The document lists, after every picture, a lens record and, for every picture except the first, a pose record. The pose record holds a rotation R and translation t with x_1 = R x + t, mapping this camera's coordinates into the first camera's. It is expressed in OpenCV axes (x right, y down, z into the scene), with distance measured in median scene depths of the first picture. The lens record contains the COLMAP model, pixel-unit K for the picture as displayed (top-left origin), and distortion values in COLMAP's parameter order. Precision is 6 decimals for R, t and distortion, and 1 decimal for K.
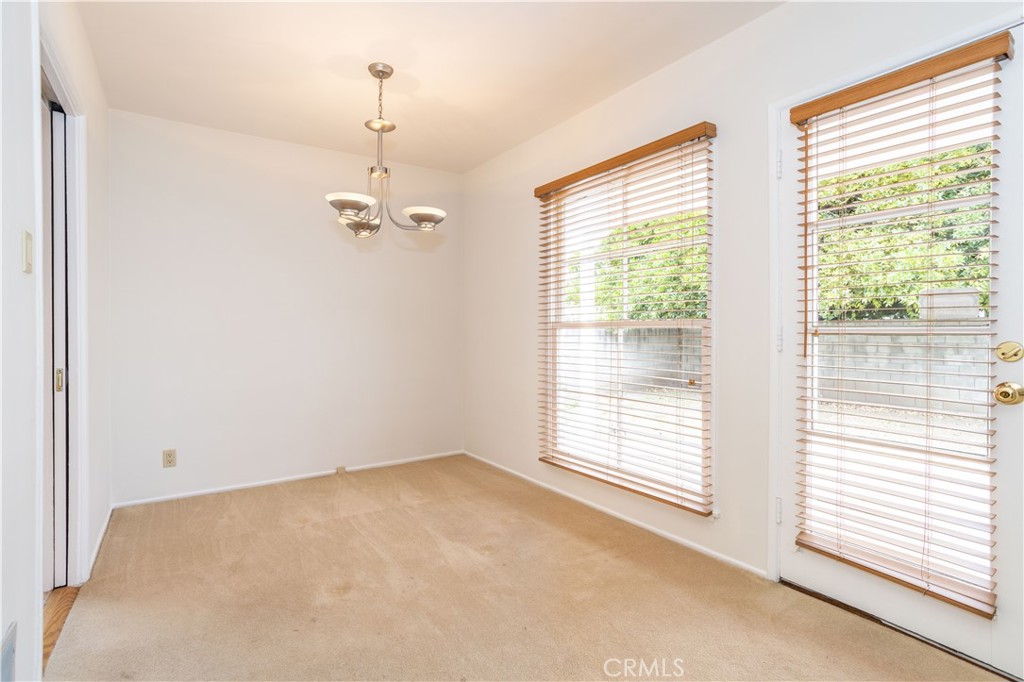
lens RADIAL K [[489.3, 0, 510.0], [0, 489.3, 332.6], [0, 0, 1]] dist [-0.051194, -0.000124]
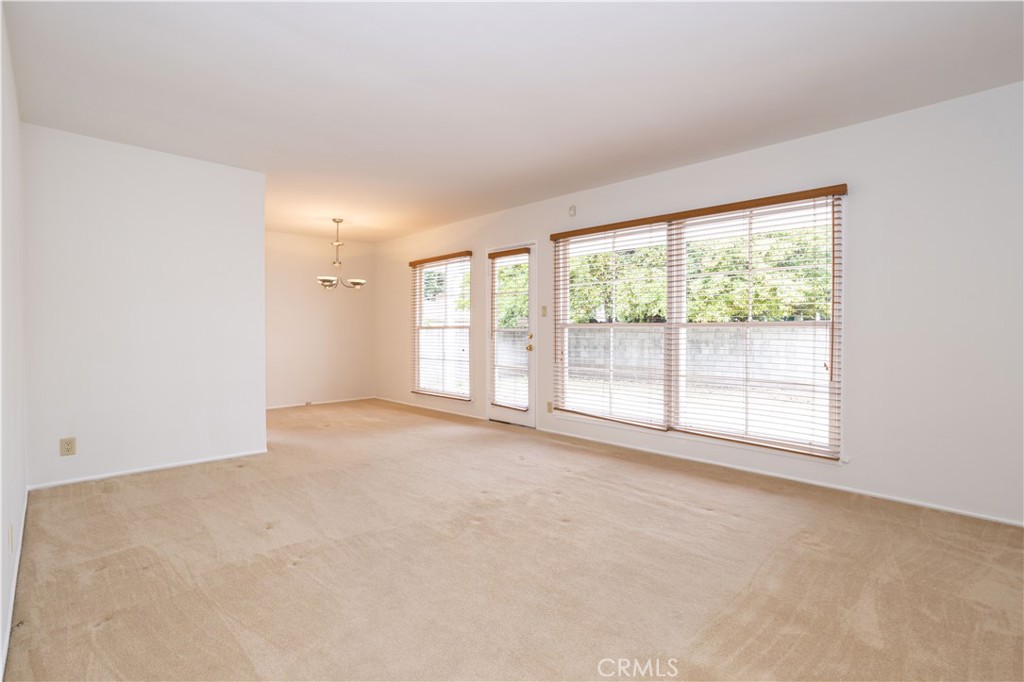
lens RADIAL K [[489.3, 0, 510.0], [0, 489.3, 332.6], [0, 0, 1]] dist [-0.051194, -0.000124]
pose [[0.987425, 0.000724, 0.158085, 0.153731], [-0.000503, 0.999999, -0.001437, 0.009236], [-0.158085, 0.001340, 0.987425, -1.192847]]
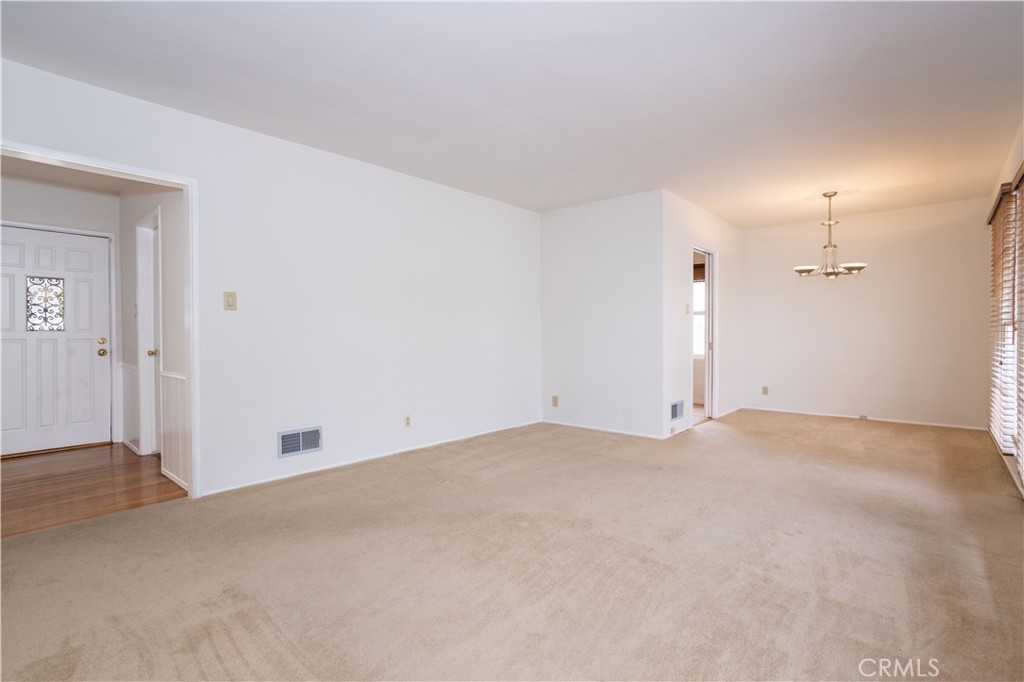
lens RADIAL K [[489.3, 0, 510.0], [0, 489.3, 332.6], [0, 0, 1]] dist [-0.051194, -0.000124]
pose [[0.239369, 0.004761, -0.970917, 1.029234], [-0.003923, 0.999985, 0.003936, 0.008221], [0.970921, 0.002867, 0.239384, -0.569352]]
